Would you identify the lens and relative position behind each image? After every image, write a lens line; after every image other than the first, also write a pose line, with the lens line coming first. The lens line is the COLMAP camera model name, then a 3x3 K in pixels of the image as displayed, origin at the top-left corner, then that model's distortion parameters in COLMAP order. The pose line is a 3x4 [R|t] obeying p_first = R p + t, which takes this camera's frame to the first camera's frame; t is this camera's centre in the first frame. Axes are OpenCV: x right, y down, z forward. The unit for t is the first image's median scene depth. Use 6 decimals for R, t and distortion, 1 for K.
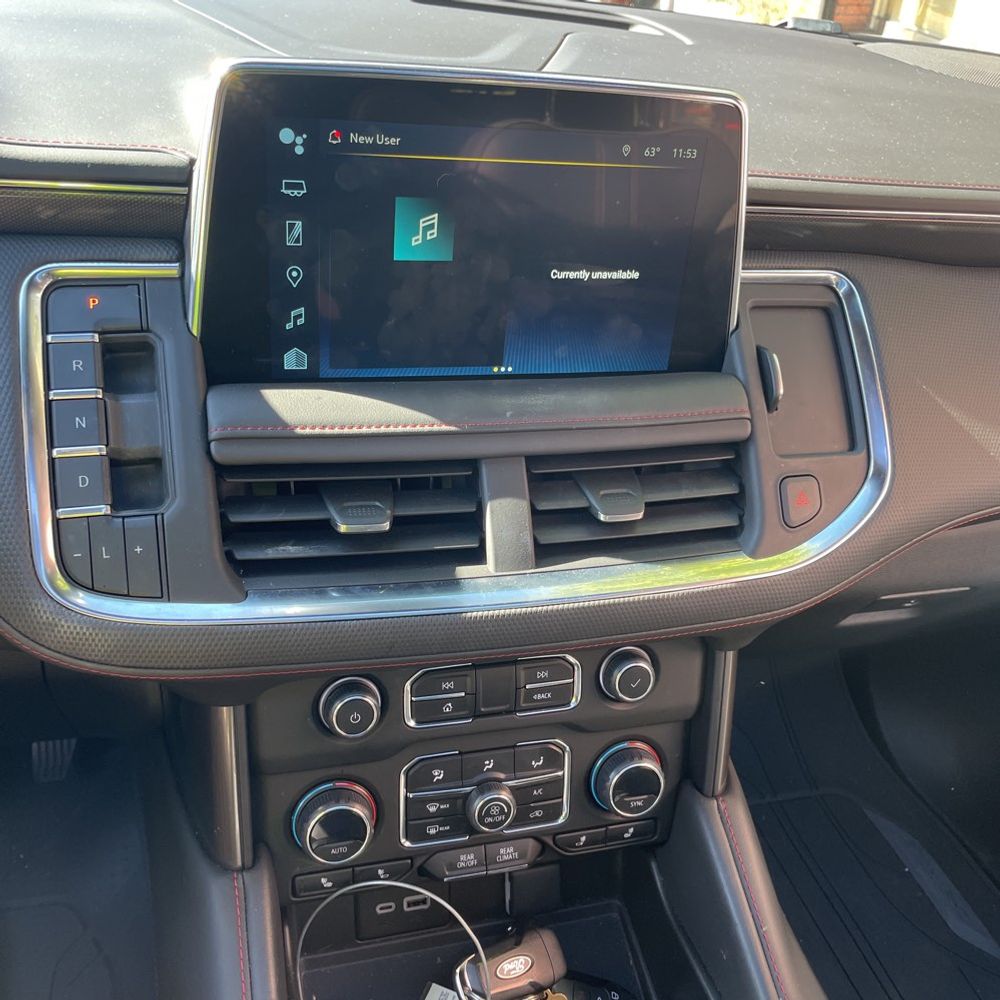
lens RADIAL K [[981.6, 0, 503.9], [0, 981.6, 477.8], [0, 0, 1]] dist [0.077113, -0.099657]
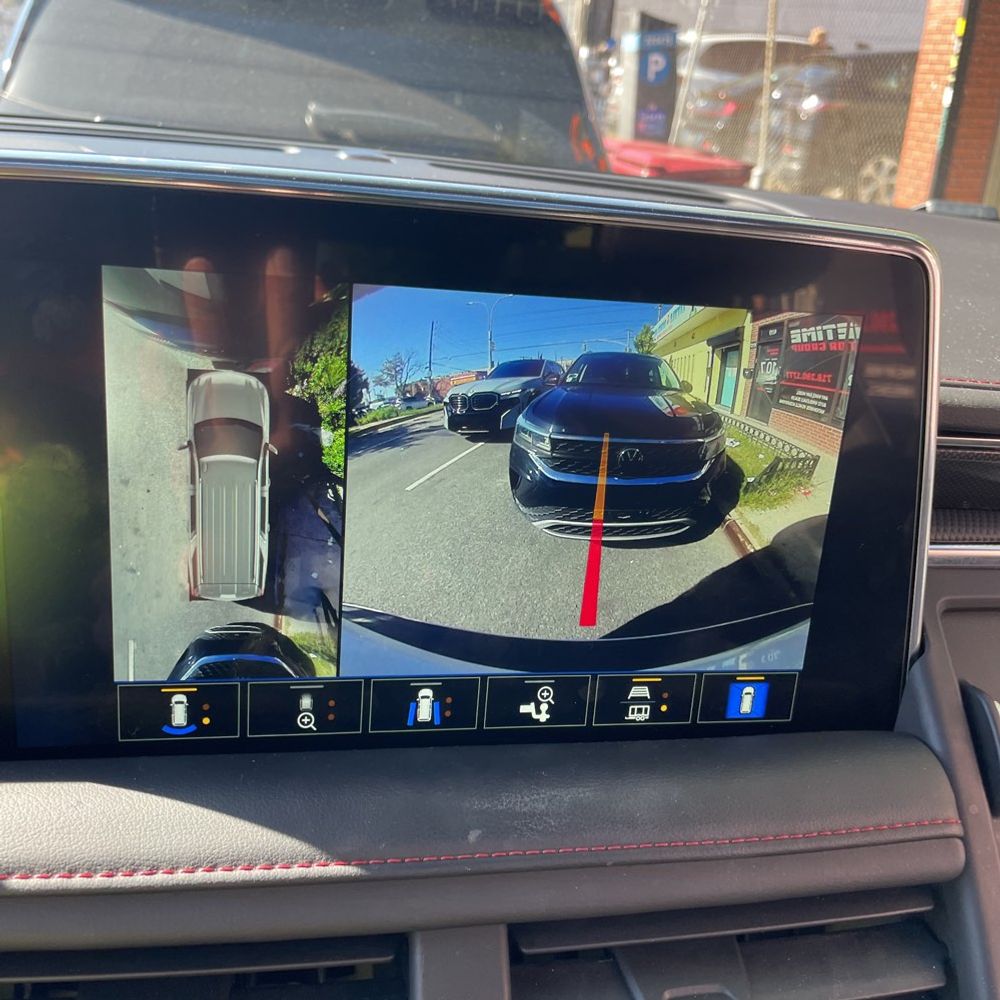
lens RADIAL K [[981.6, 0, 503.9], [0, 981.6, 477.8], [0, 0, 1]] dist [0.077113, -0.099657]
pose [[0.994982, 0.018225, -0.098378, 0.062693], [-0.038312, 0.977725, -0.206362, -0.131691], [0.092426, 0.209096, 0.973518, 0.454359]]
